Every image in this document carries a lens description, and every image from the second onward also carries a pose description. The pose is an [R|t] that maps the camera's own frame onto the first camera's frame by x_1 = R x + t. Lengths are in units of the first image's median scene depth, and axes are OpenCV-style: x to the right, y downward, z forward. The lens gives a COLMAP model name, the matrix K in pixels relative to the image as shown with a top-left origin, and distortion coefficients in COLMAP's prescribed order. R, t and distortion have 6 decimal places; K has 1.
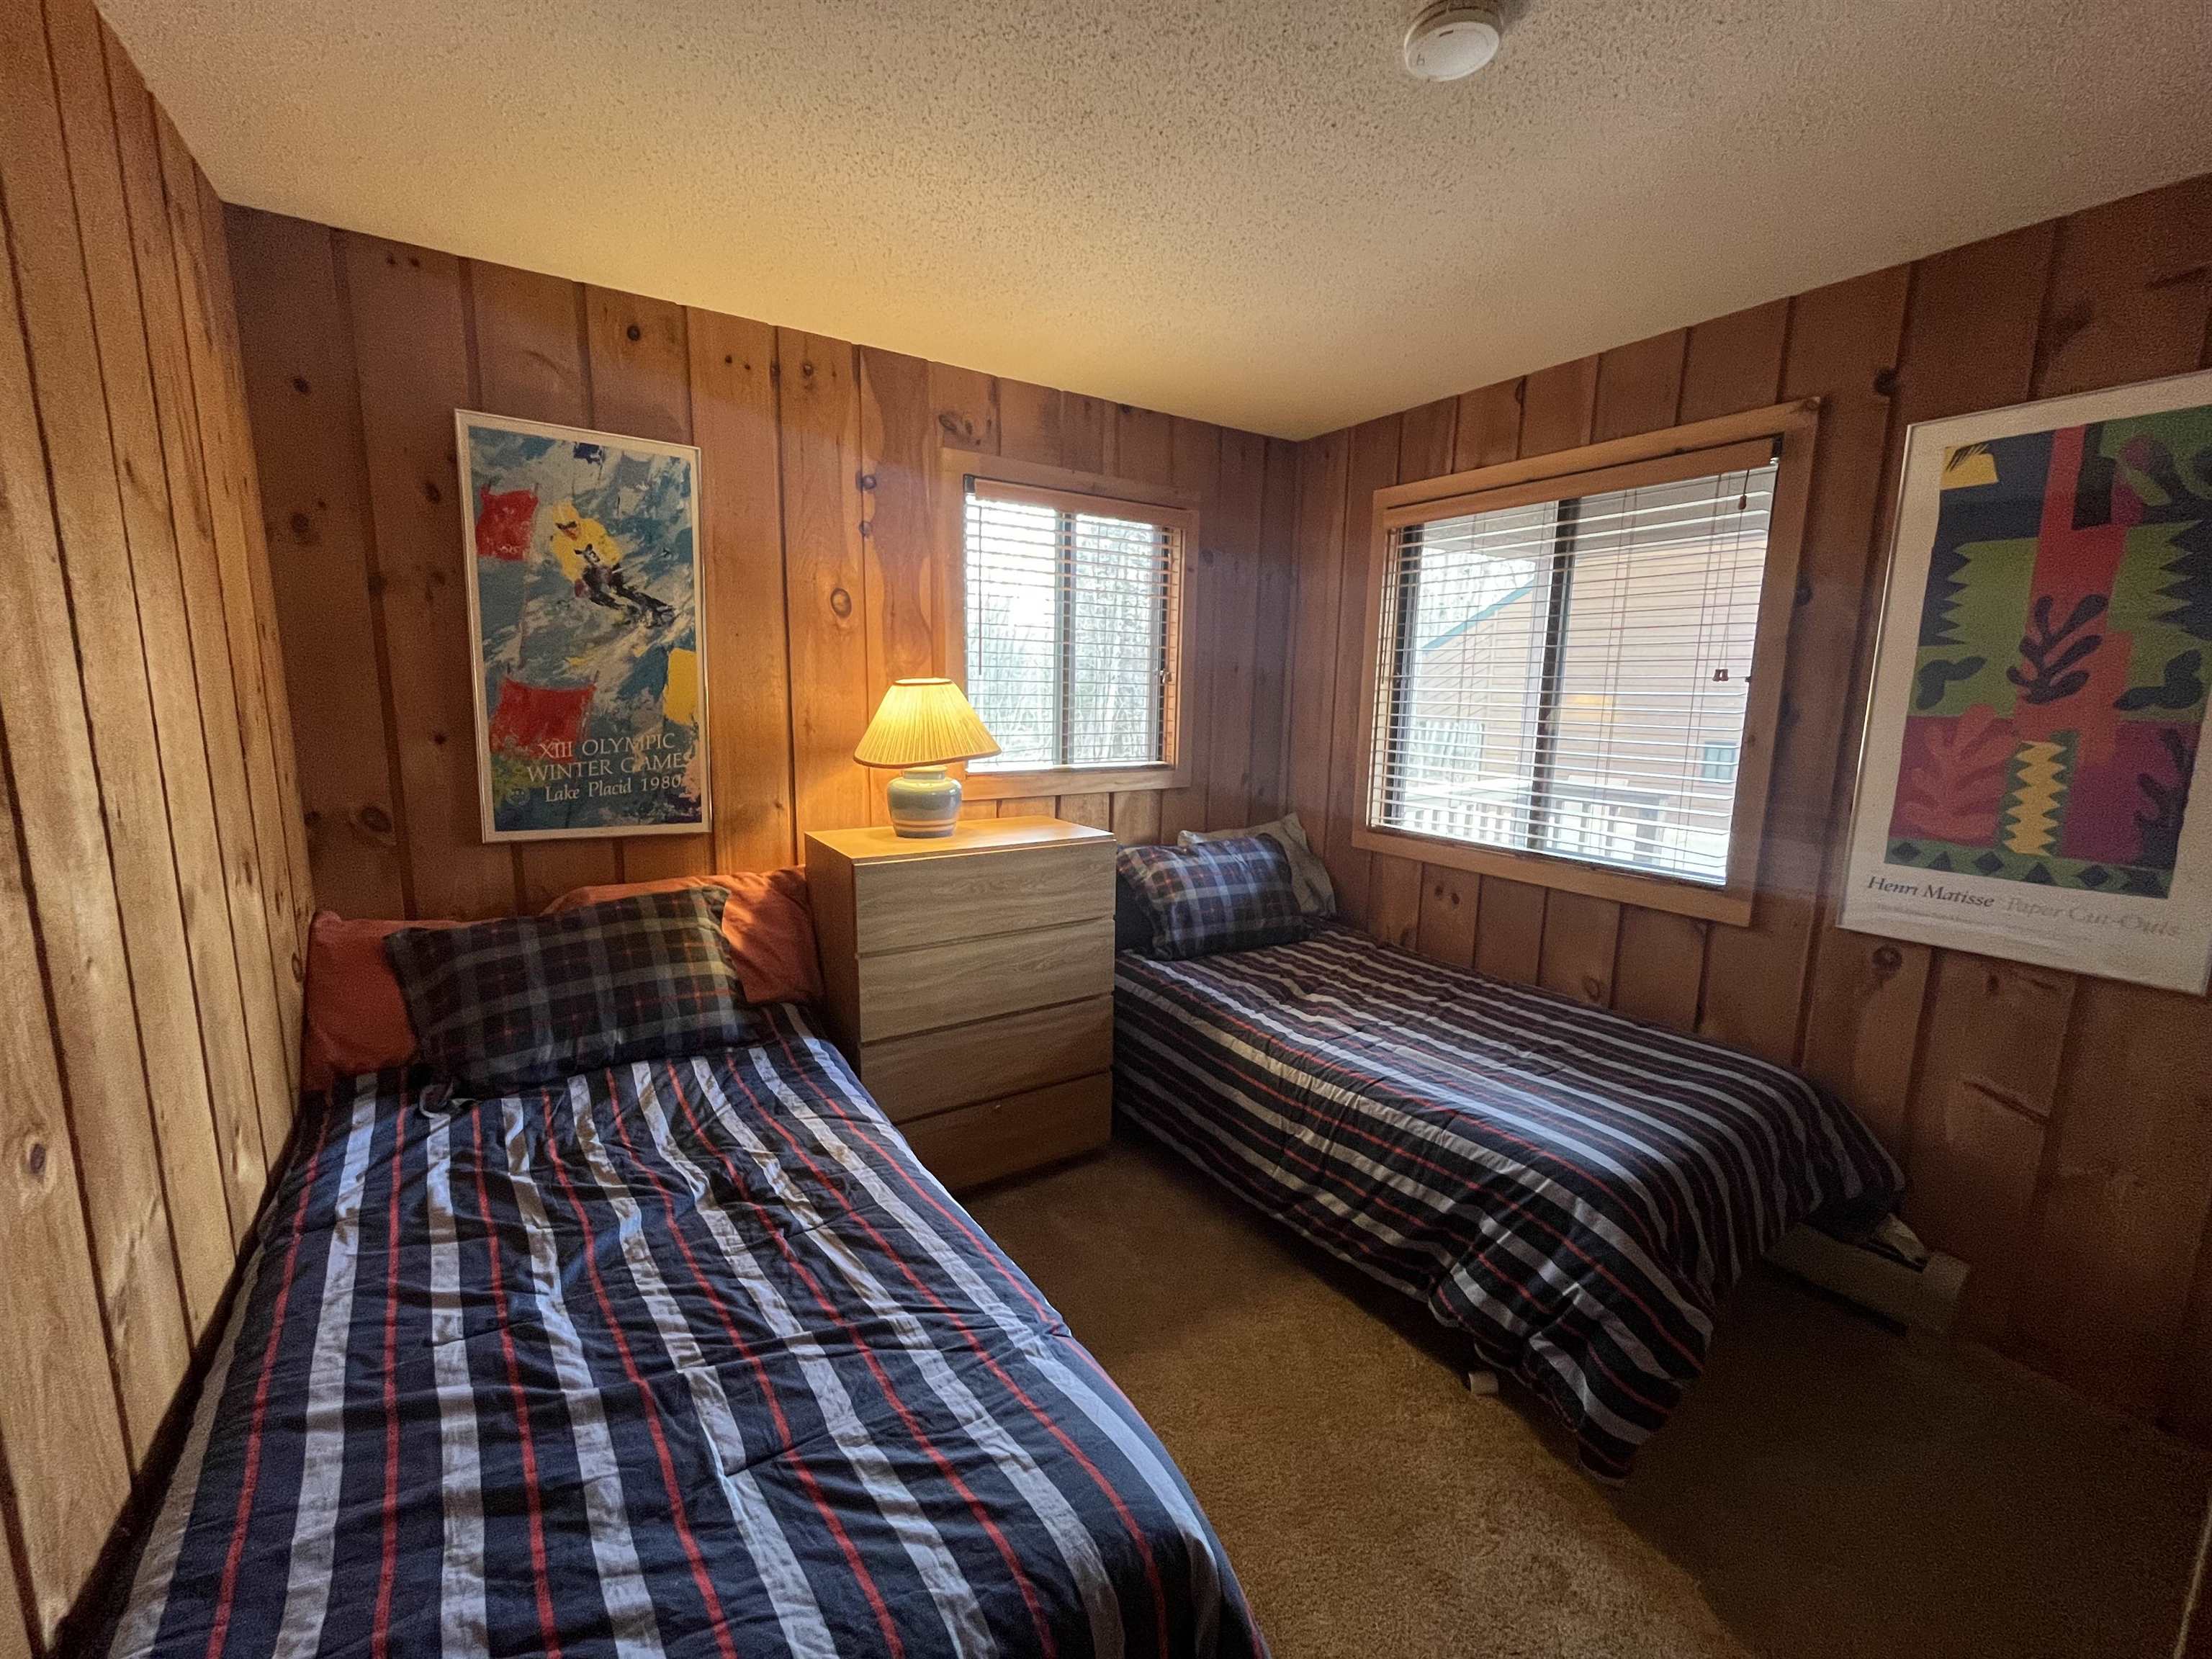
lens RADIAL K [[886.9, 0, 1100.9], [0, 886.9, 830.8], [0, 0, 1]] dist [-0.003212, -0.000697]
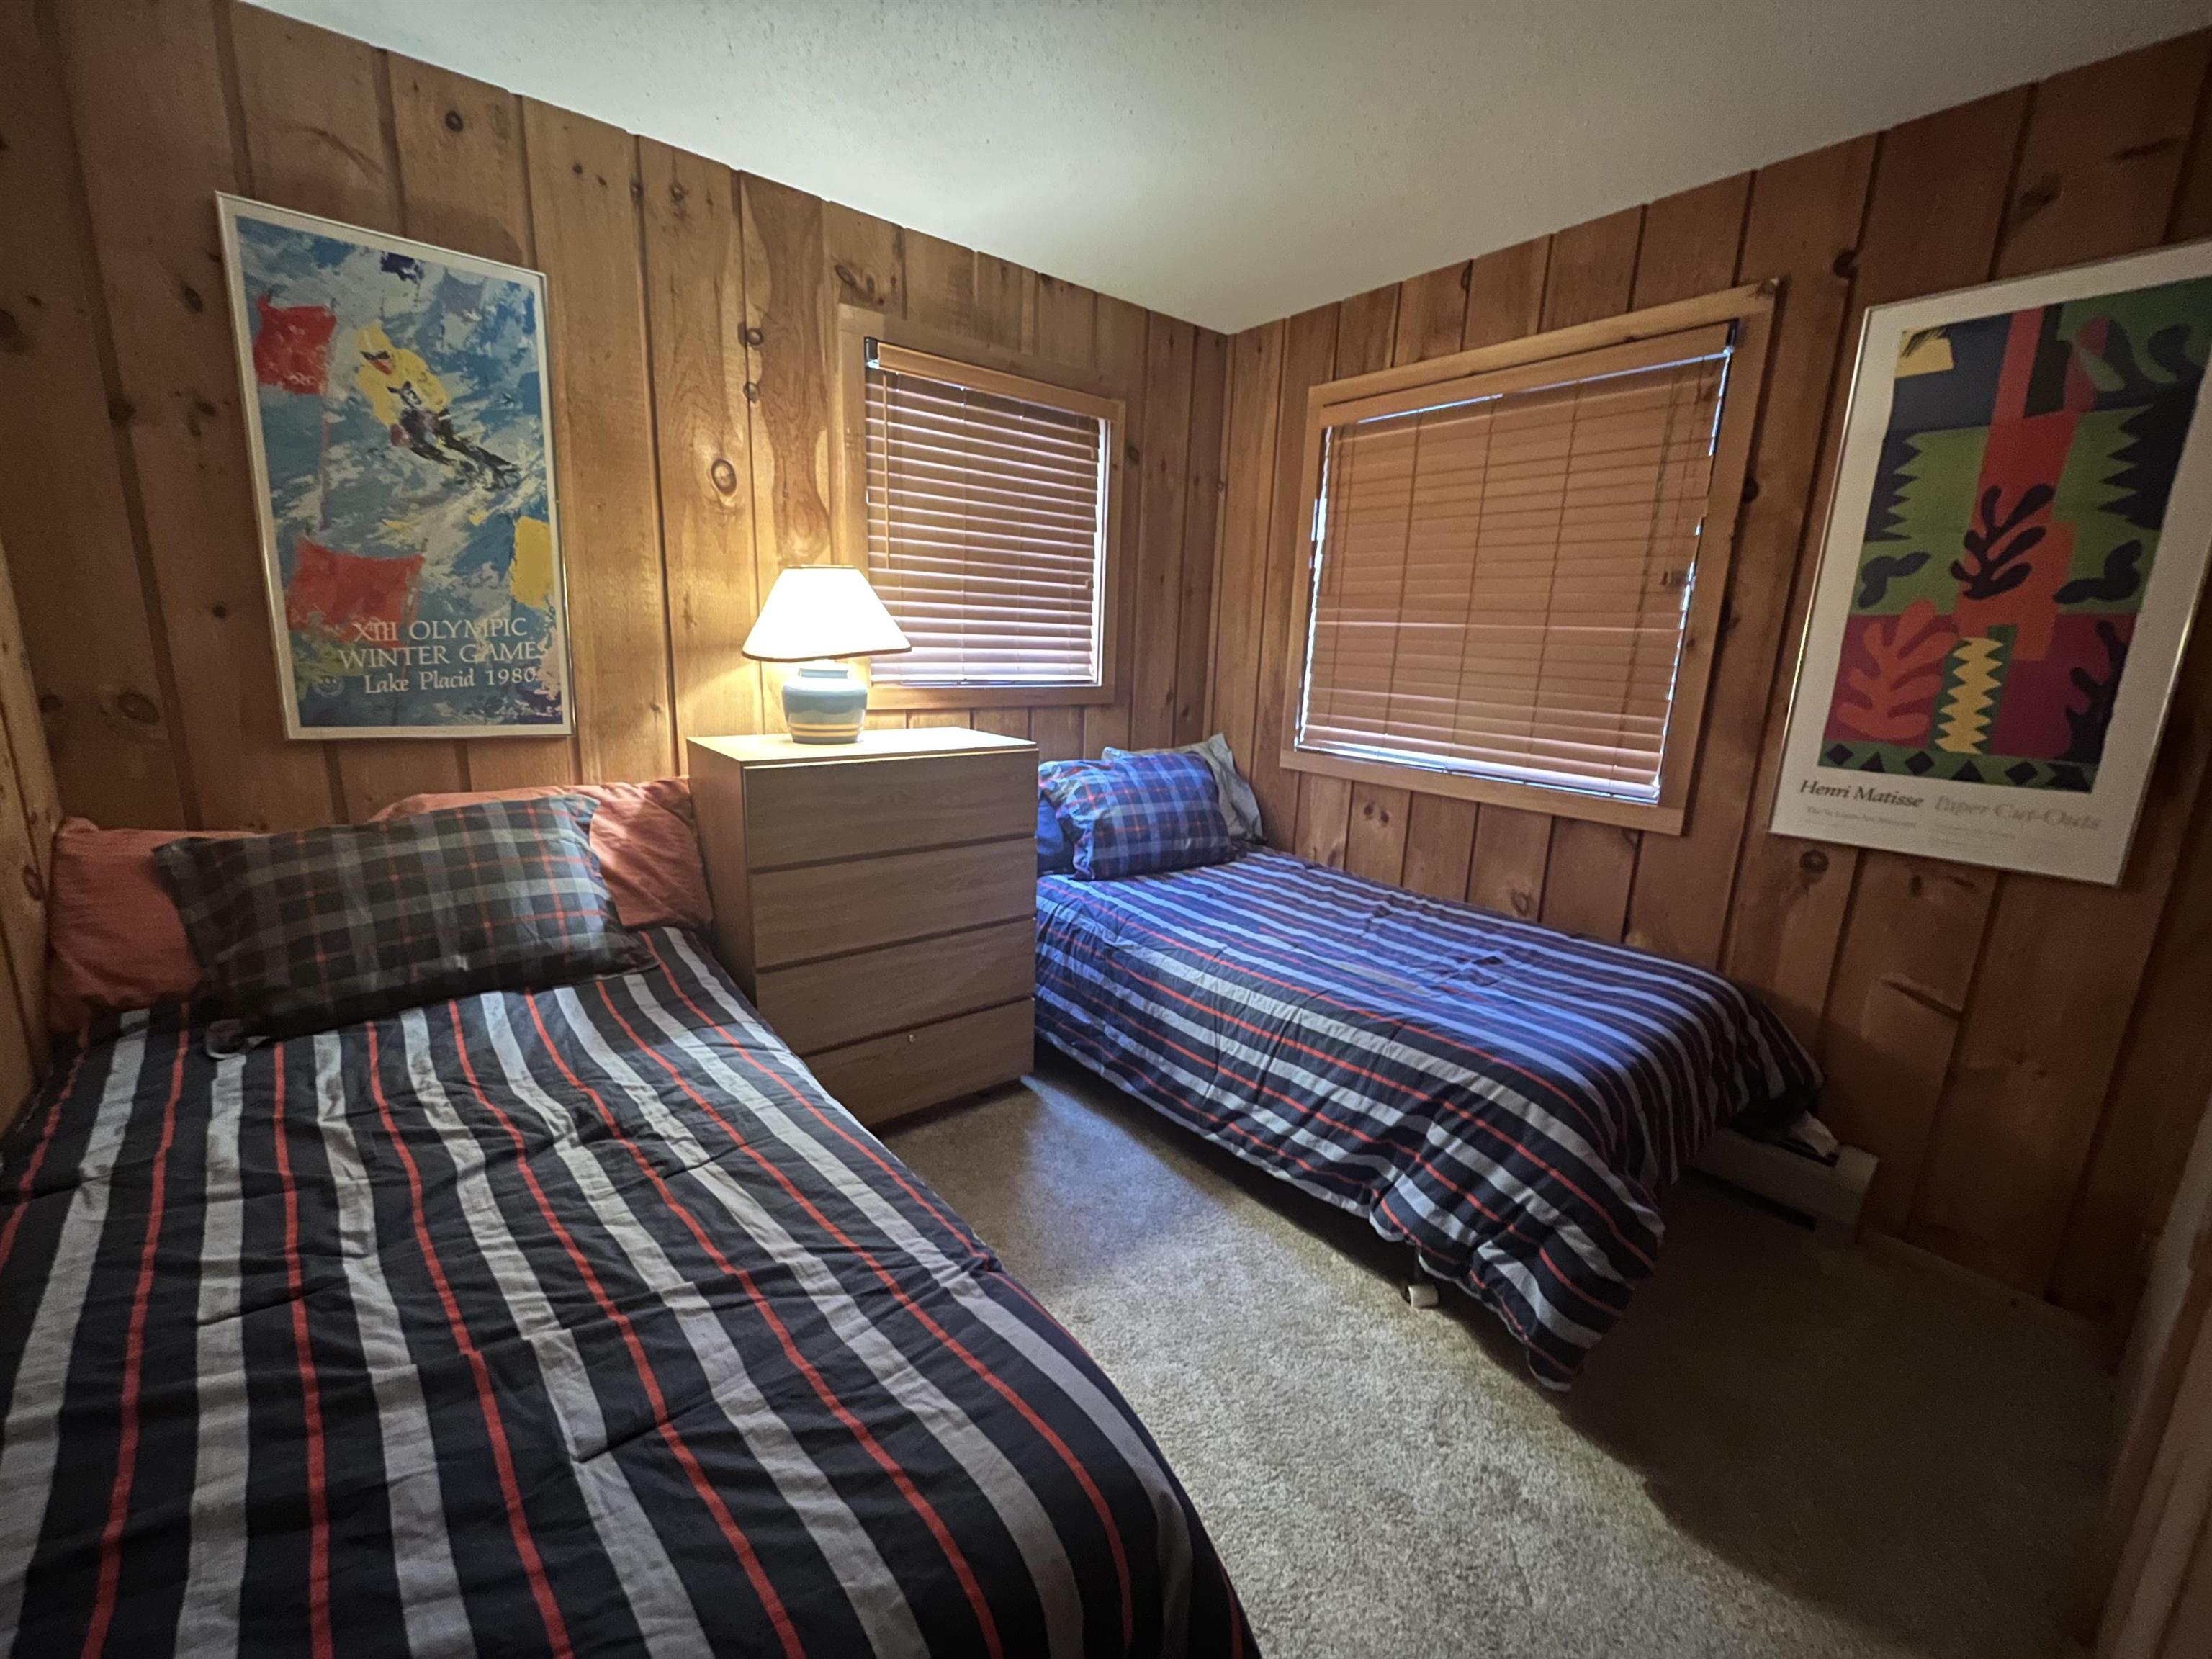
lens RADIAL K [[886.9, 0, 1101.6], [0, 886.9, 831.3], [0, 0, 1]] dist [-0.003212, -0.000697]
pose [[0.994677, -0.003394, 0.102987, -0.017493], [-0.002653, 0.998283, 0.058522, 0.056707], [-0.103008, -0.058483, 0.992960, 0.096874]]
